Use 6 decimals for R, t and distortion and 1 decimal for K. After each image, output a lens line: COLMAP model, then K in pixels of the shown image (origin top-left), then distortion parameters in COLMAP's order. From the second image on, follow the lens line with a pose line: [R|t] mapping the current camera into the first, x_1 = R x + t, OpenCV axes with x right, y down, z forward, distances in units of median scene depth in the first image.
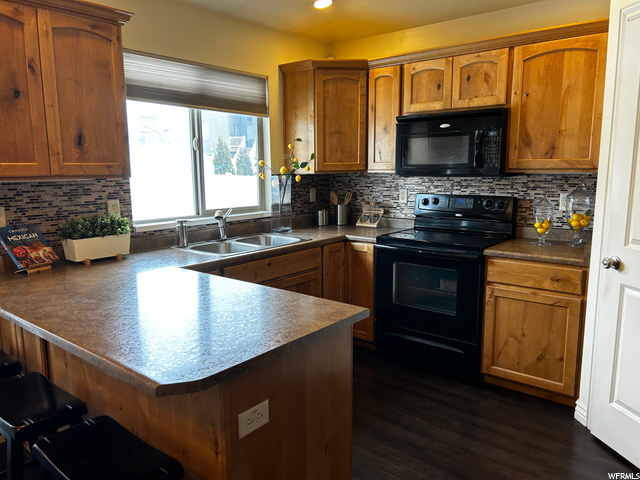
lens RADIAL K [[481.4, 0, 314.8], [0, 481.4, 239.2], [0, 0, 1]] dist [0.031143, -0.024216]
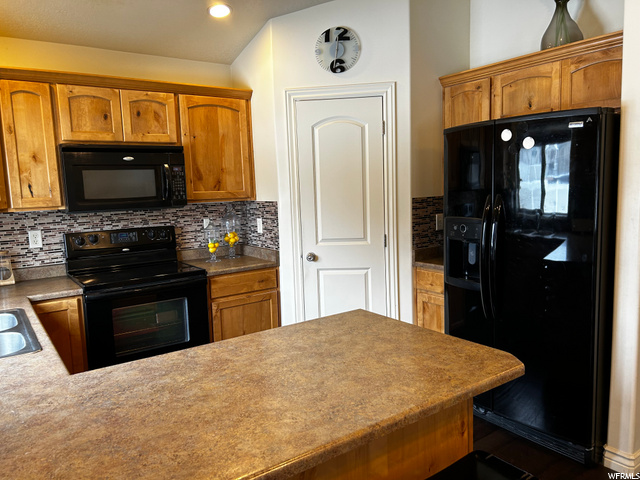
lens RADIAL K [[481.4, 0, 314.8], [0, 481.4, 242.3], [0, 0, 1]] dist [0.031143, -0.024216]
pose [[0.269601, -0.113392, 0.956273, -0.589373], [0.178886, 0.981656, 0.065968, -0.067441], [-0.946211, 0.153279, 0.284940, 0.399631]]
